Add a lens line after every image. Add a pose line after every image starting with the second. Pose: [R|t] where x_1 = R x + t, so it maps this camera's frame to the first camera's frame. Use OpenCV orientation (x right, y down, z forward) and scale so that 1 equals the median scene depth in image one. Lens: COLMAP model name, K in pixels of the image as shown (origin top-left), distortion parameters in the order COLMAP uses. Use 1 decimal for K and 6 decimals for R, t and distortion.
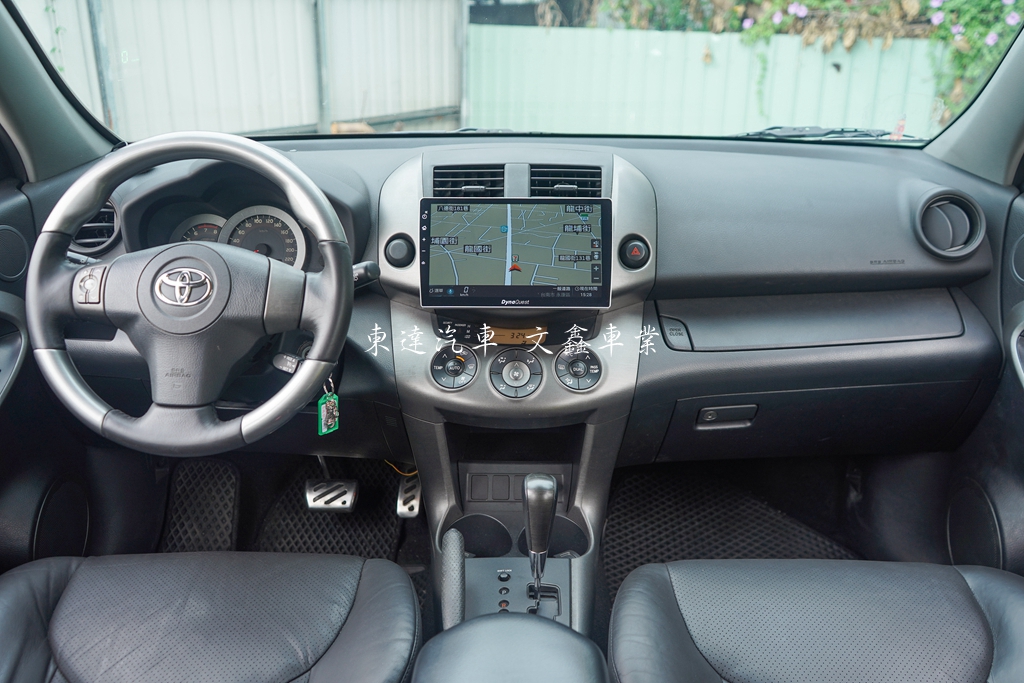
lens RADIAL K [[900.3, 0, 509.3], [0, 900.3, 345.7], [0, 0, 1]] dist [-0.002469, 0.006060]
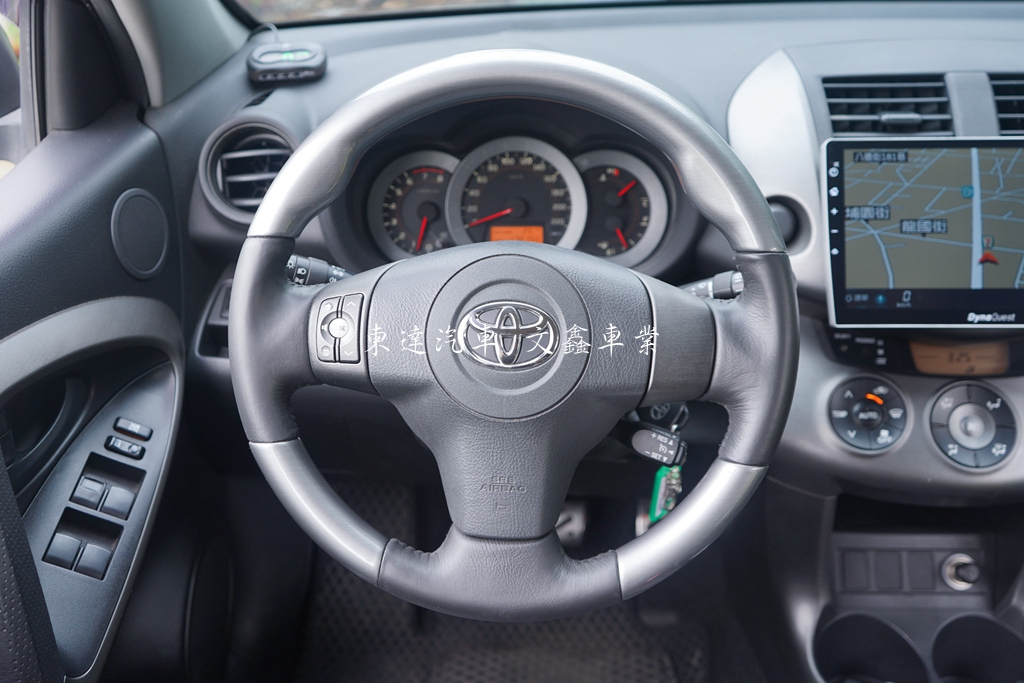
lens RADIAL K [[1036.3, 0, 514.2], [0, 1036.3, 336.8], [0, 0, 1]] dist [0.007261, 0.000000]
pose [[0.999700, -0.006525, -0.023604, -0.294127], [0.009780, 0.990025, 0.140550, -0.135059], [0.022451, -0.140739, 0.989792, 0.298523]]
